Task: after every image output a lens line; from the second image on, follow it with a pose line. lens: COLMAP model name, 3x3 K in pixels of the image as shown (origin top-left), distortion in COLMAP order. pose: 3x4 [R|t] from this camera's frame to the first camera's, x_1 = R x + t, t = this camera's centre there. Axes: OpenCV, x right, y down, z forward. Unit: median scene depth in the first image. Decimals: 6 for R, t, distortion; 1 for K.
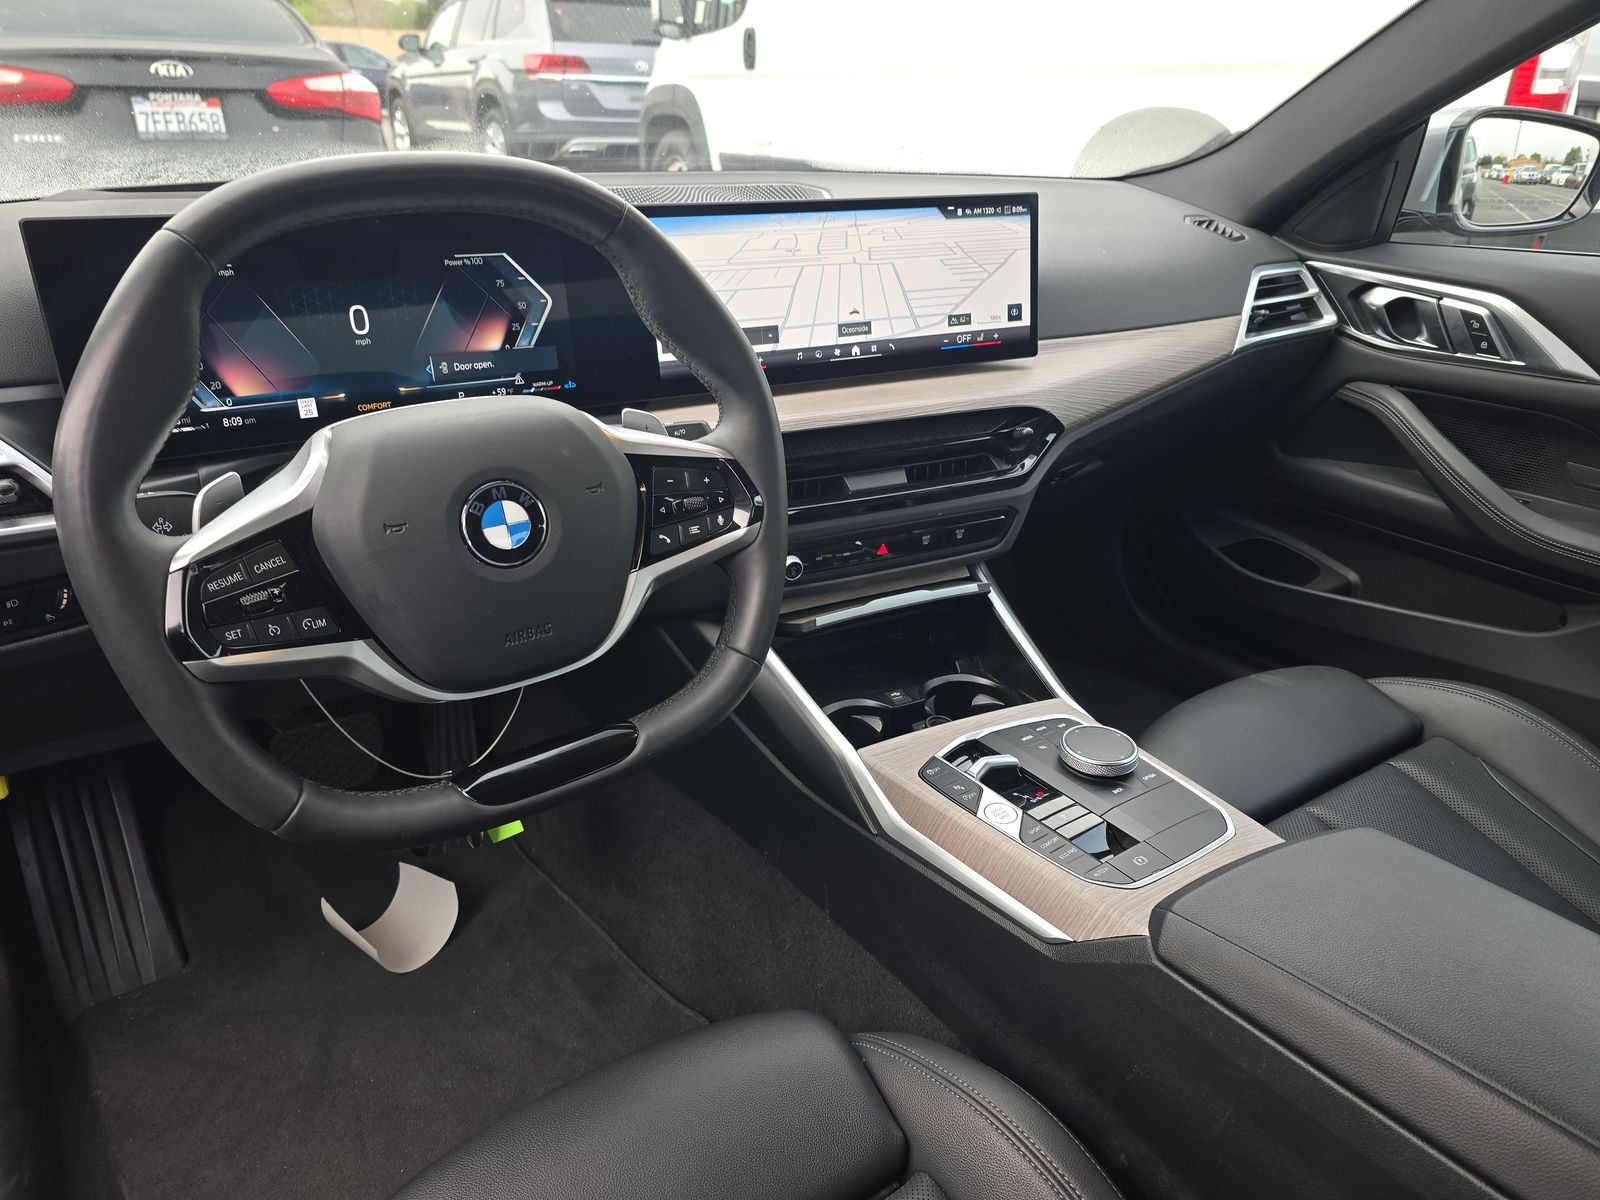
lens RADIAL K [[1067.1, 0, 805.4], [0, 1067.1, 595.7], [0, 0, 1]] dist [0.049462, -0.046104]
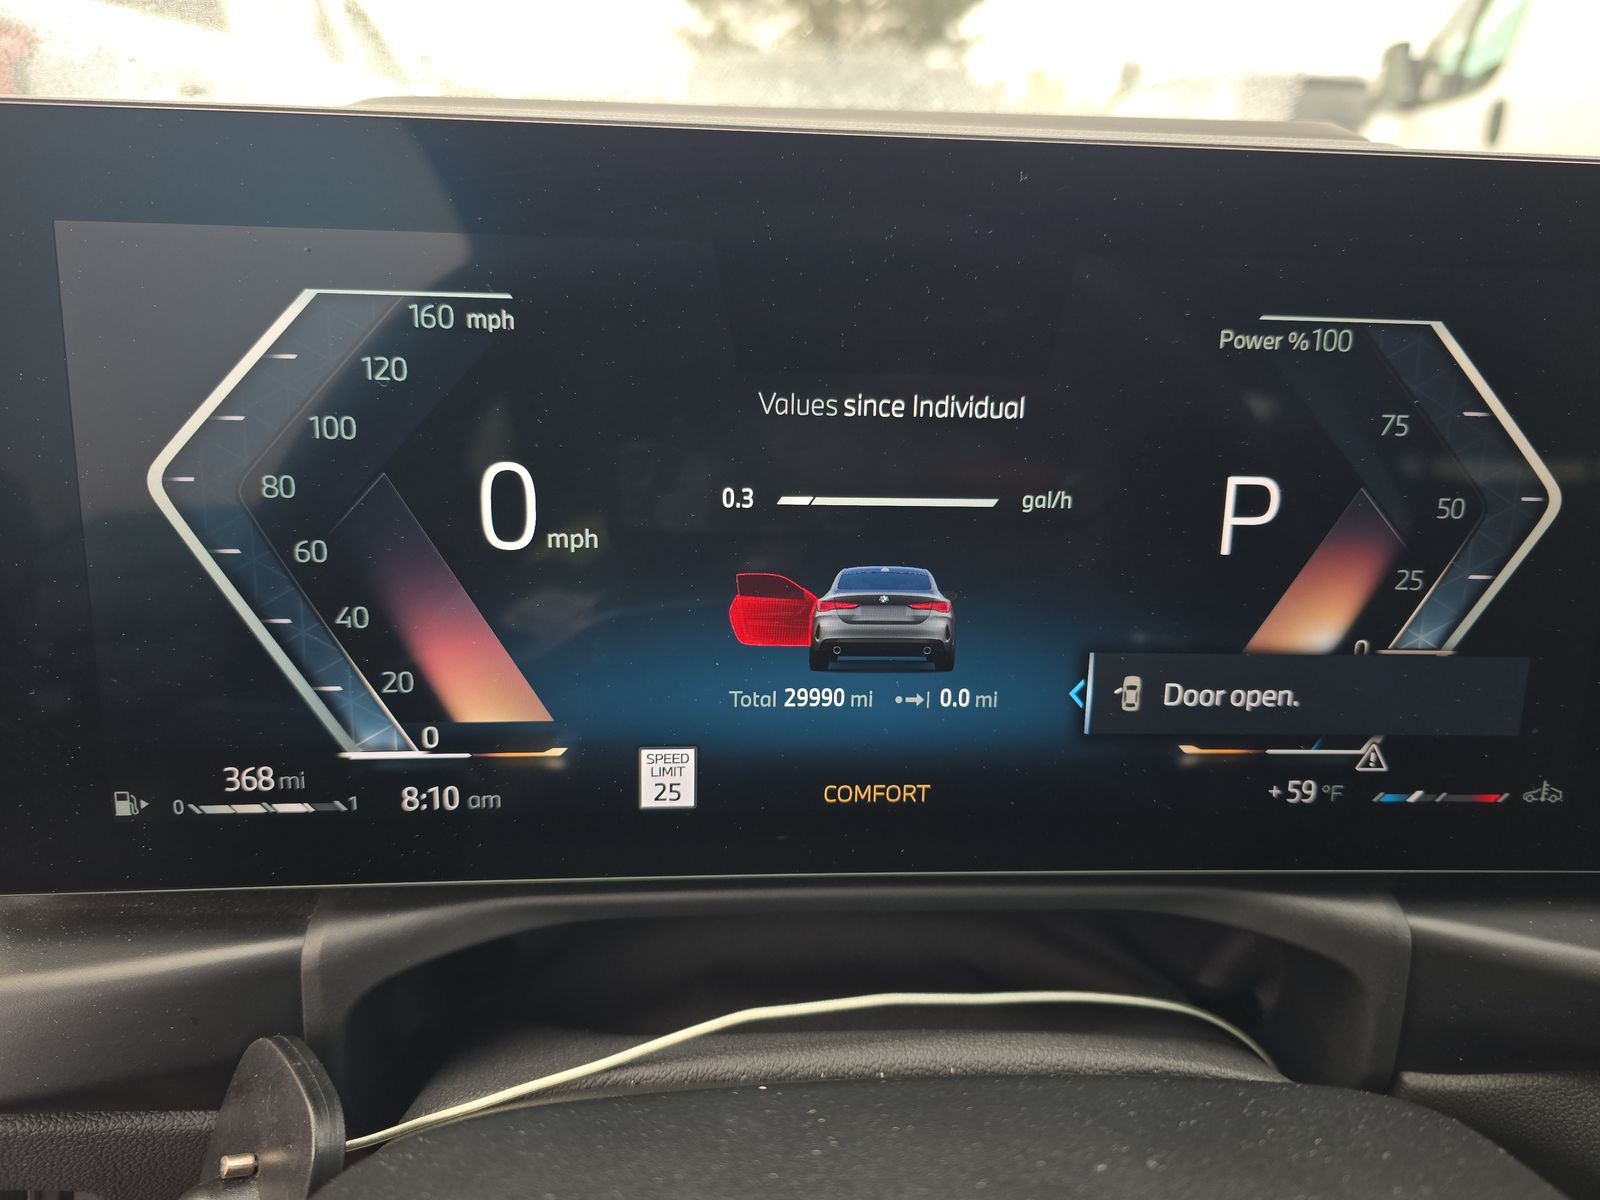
lens RADIAL K [[1085.6, 0, 808.6], [0, 1085.6, 599.4], [0, 0, 1]] dist [-0.000052, -0.007624]
pose [[0.861464, 0.173441, -0.477281, -0.231804], [-0.217353, 0.975358, -0.037870, -0.173709], [0.458952, 0.136362, 0.877934, 0.590392]]
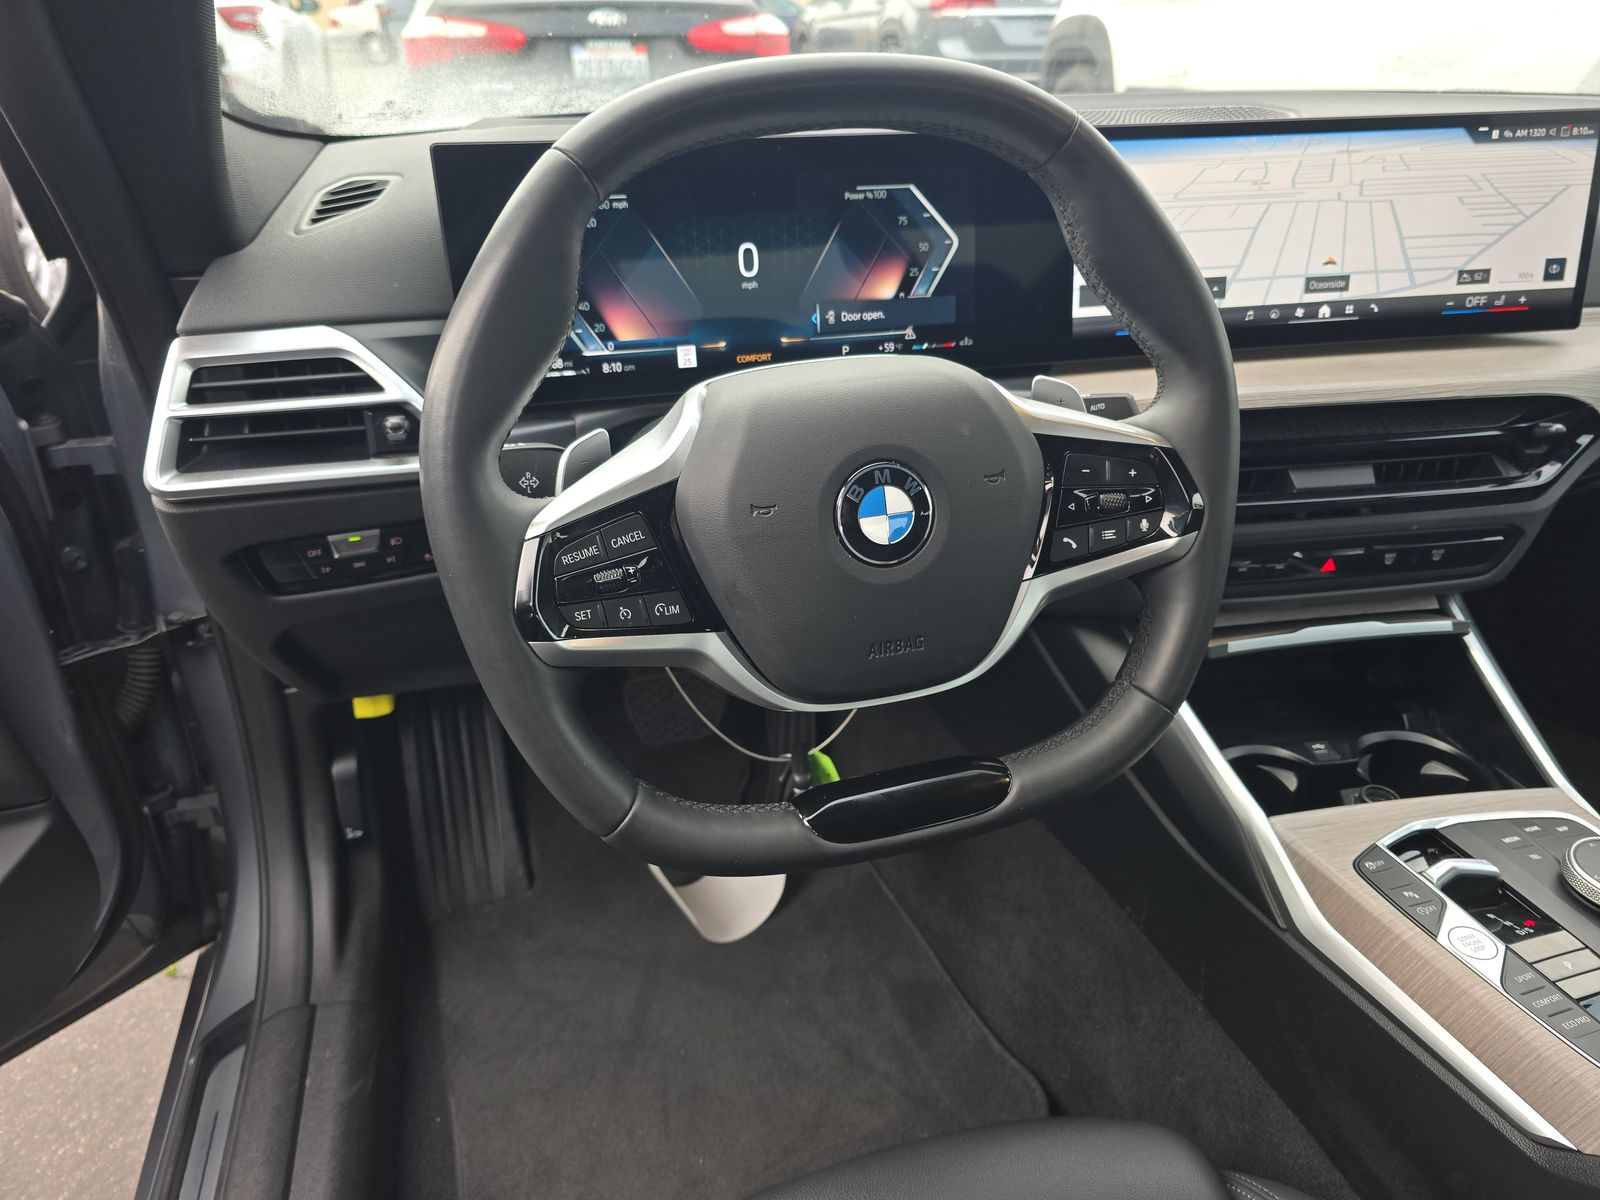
lens RADIAL K [[1080.8, 0, 811.8], [0, 1080.8, 605.5], [0, 0, 1]] dist [0.052014, -0.059970]
pose [[0.947481, 0.119735, -0.296552, -0.047881], [-0.104789, 0.992312, 0.065852, -0.027816], [0.302156, -0.031318, 0.952744, 0.112864]]
